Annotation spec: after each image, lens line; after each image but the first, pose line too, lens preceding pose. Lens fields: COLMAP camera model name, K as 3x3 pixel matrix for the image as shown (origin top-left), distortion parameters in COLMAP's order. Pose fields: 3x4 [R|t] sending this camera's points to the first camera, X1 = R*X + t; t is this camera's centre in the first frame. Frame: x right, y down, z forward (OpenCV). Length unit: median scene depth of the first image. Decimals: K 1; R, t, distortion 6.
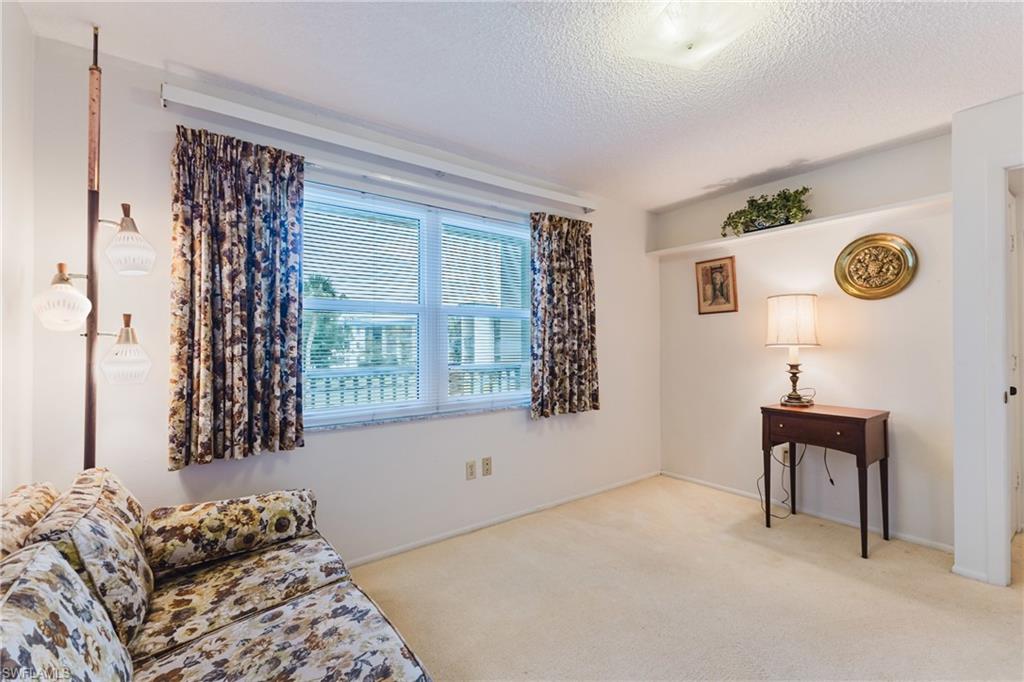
lens RADIAL K [[443.5, 0, 514.8], [0, 443.5, 341.2], [0, 0, 1]] dist [0.013628, -0.003341]
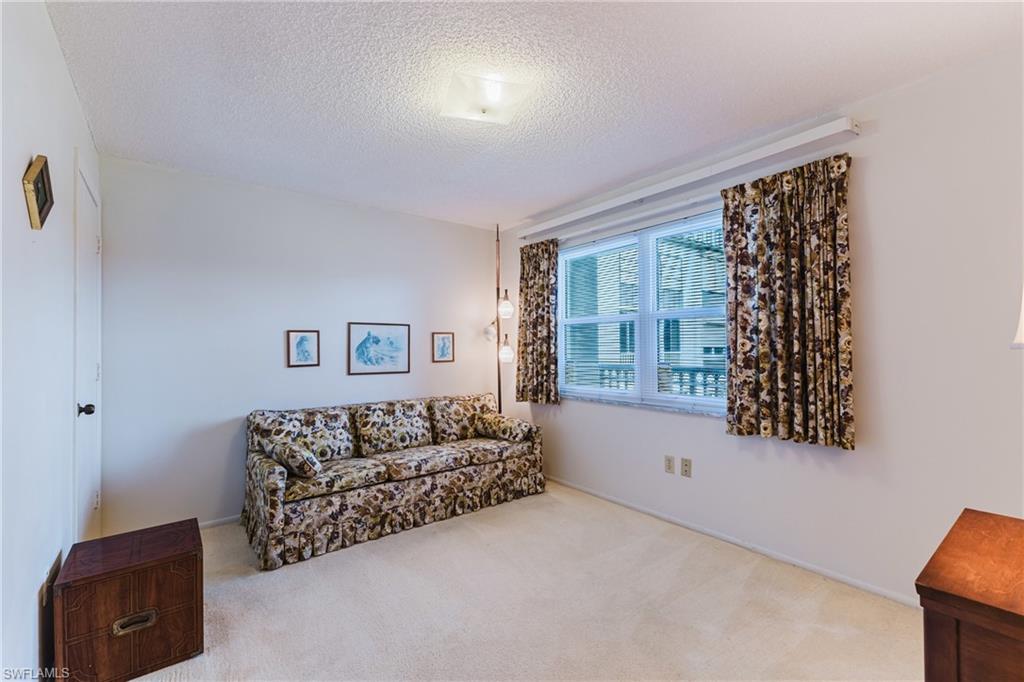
lens RADIAL K [[443.5, 0, 515.2], [0, 443.5, 344.6], [0, 0, 1]] dist [0.013628, -0.003341]
pose [[0.015456, -0.001598, -0.999879, 0.948889], [0.014129, 0.999899, -0.001380, 0.000829], [0.999781, -0.014106, 0.015477, 0.612874]]
